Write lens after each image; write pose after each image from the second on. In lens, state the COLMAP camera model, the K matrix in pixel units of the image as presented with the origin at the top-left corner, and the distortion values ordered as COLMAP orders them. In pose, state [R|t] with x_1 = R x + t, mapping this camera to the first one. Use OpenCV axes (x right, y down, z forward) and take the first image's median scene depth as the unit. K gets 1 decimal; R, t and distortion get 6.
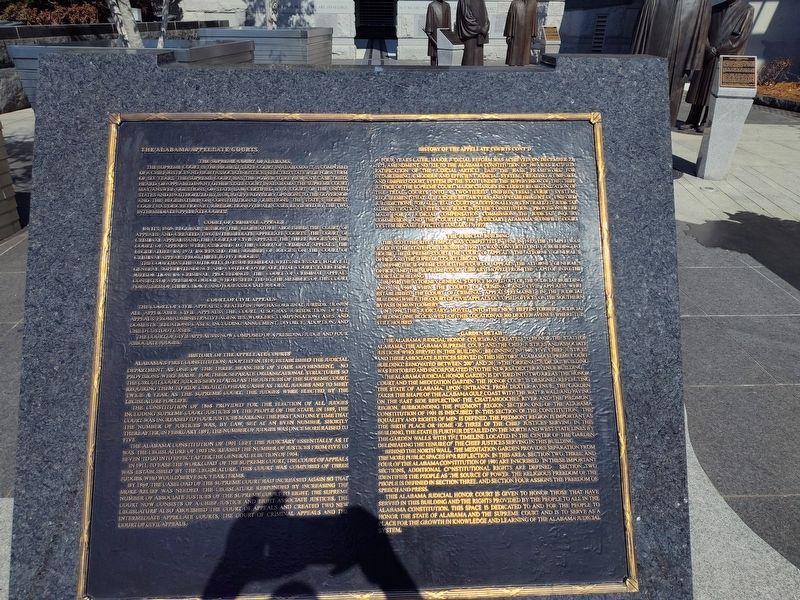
lens RADIAL K [[537.4, 0, 386.2], [0, 537.4, 300.5], [0, 0, 1]] dist [-0.002793, -0.004148]
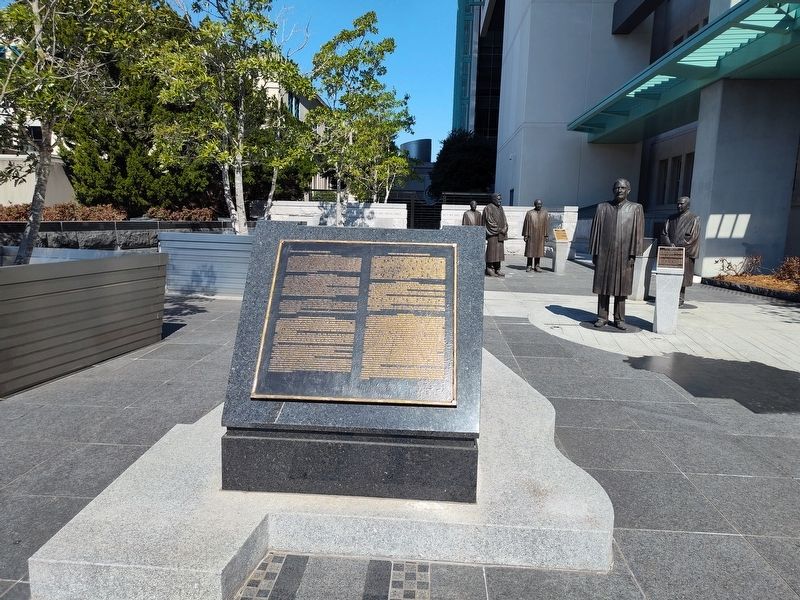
lens RADIAL K [[537.4, 0, 386.2], [0, 537.4, 300.5], [0, 0, 1]] dist [-0.002793, -0.004148]
pose [[0.994512, 0.031434, -0.099786, 0.052130], [-0.063126, 0.940899, -0.332753, 0.133939], [0.083429, 0.337226, 0.937720, -0.233365]]
